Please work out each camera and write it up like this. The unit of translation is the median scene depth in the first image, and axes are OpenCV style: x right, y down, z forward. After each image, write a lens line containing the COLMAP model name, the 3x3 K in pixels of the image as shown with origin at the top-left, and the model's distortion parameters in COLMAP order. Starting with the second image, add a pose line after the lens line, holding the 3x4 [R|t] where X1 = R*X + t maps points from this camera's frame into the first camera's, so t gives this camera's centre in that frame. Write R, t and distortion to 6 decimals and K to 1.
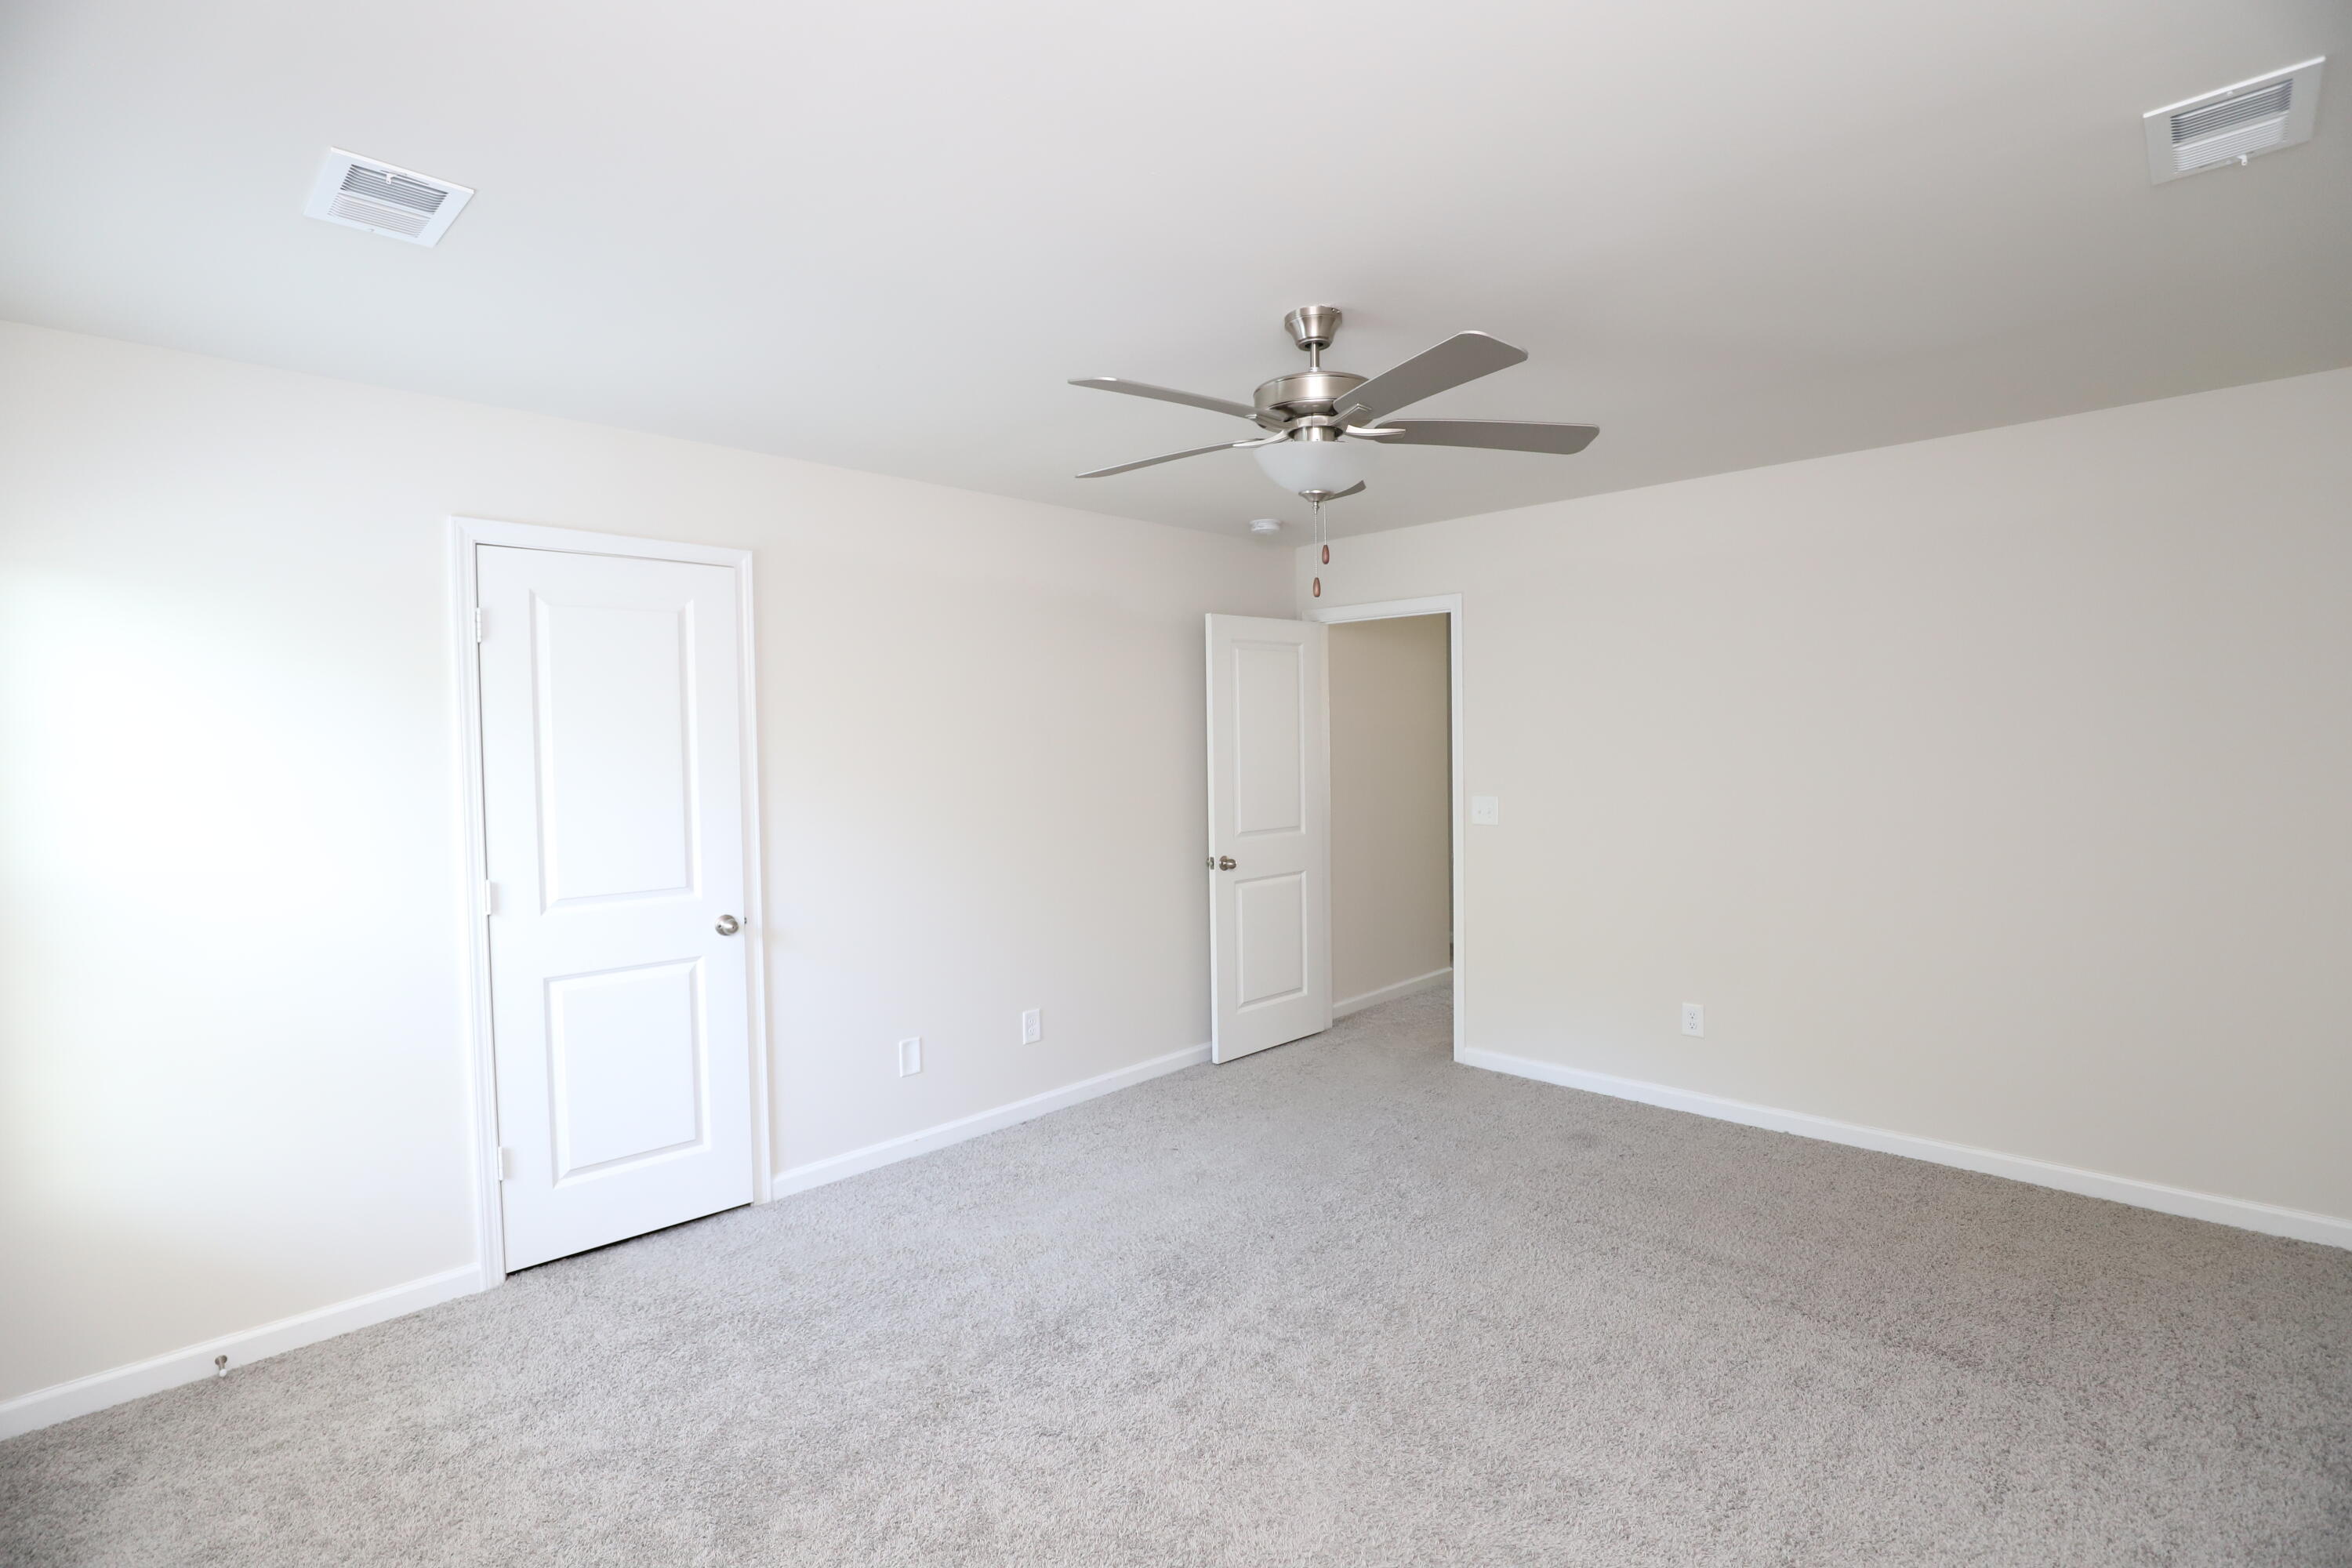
lens RADIAL K [[1085.5, 0, 1176.0], [0, 1085.5, 784.0], [0, 0, 1]] dist [-0.022309, 0.001597]
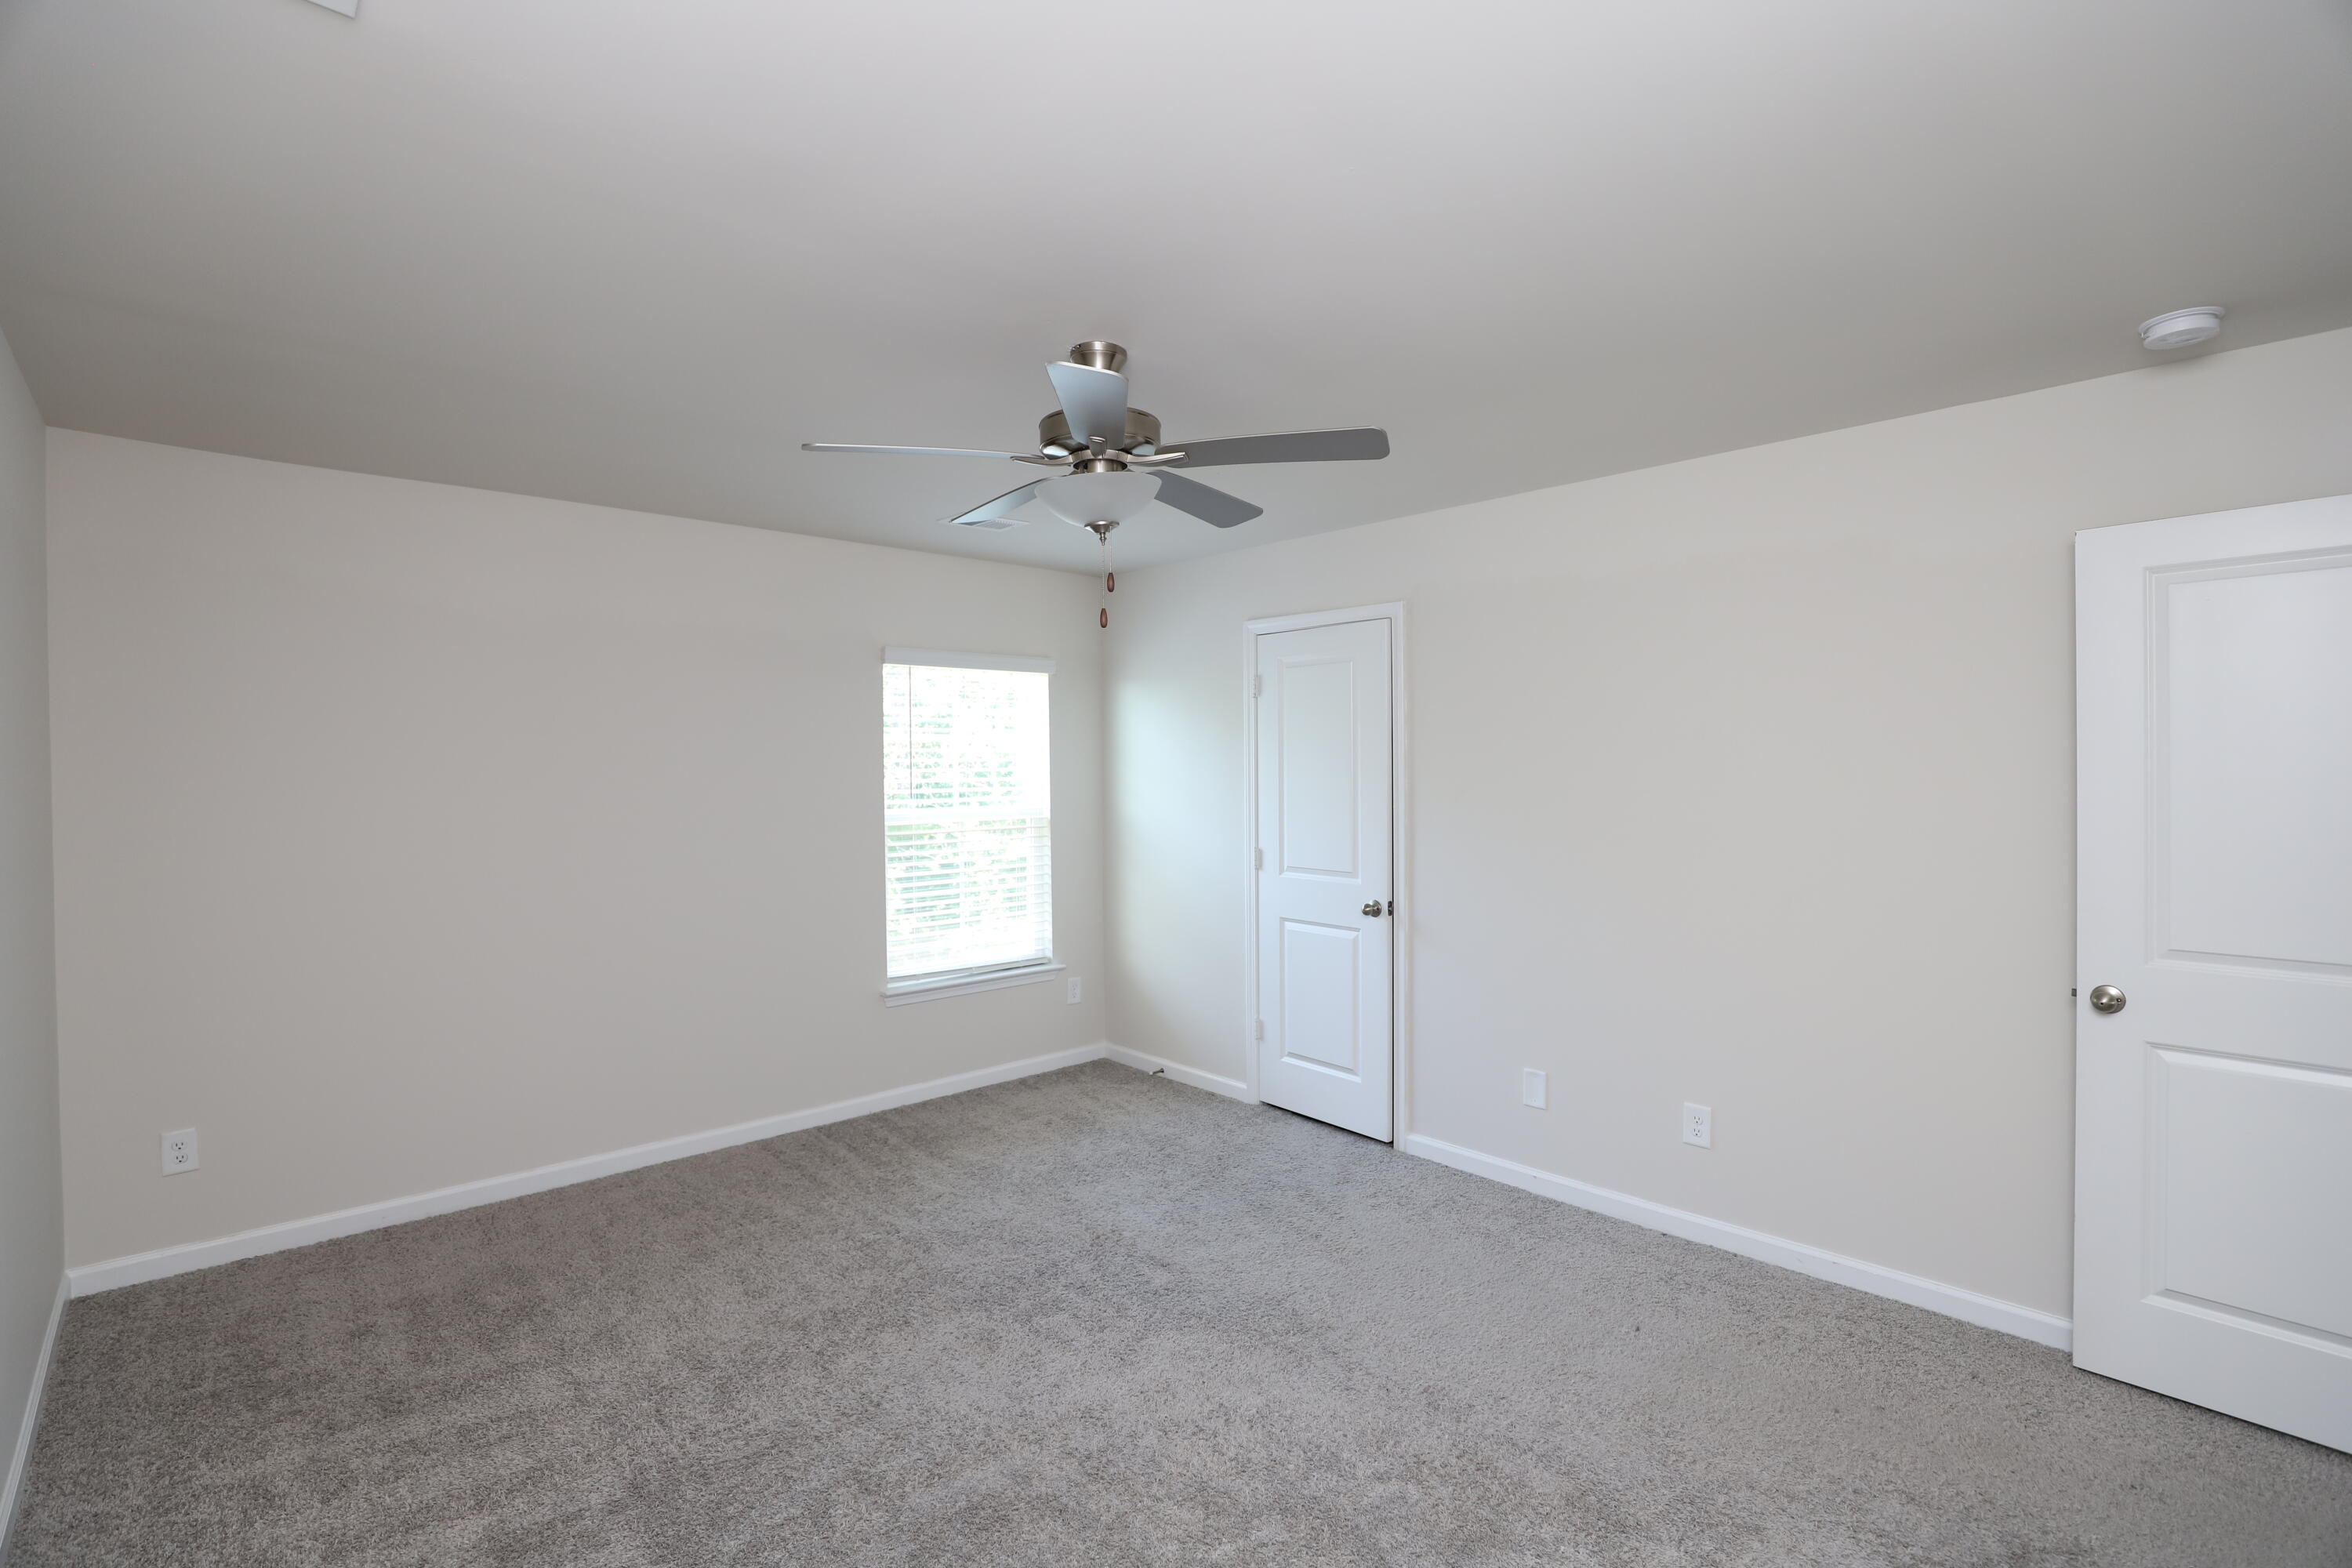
lens RADIAL K [[1085.5, 0, 1176.0], [0, 1085.5, 784.0], [0, 0, 1]] dist [-0.022309, 0.001597]
pose [[-0.033895, 0.035801, -0.998784, 0.838682], [-0.037396, 0.998613, 0.037064, -0.050473], [0.998726, 0.038607, -0.032509, 0.818571]]
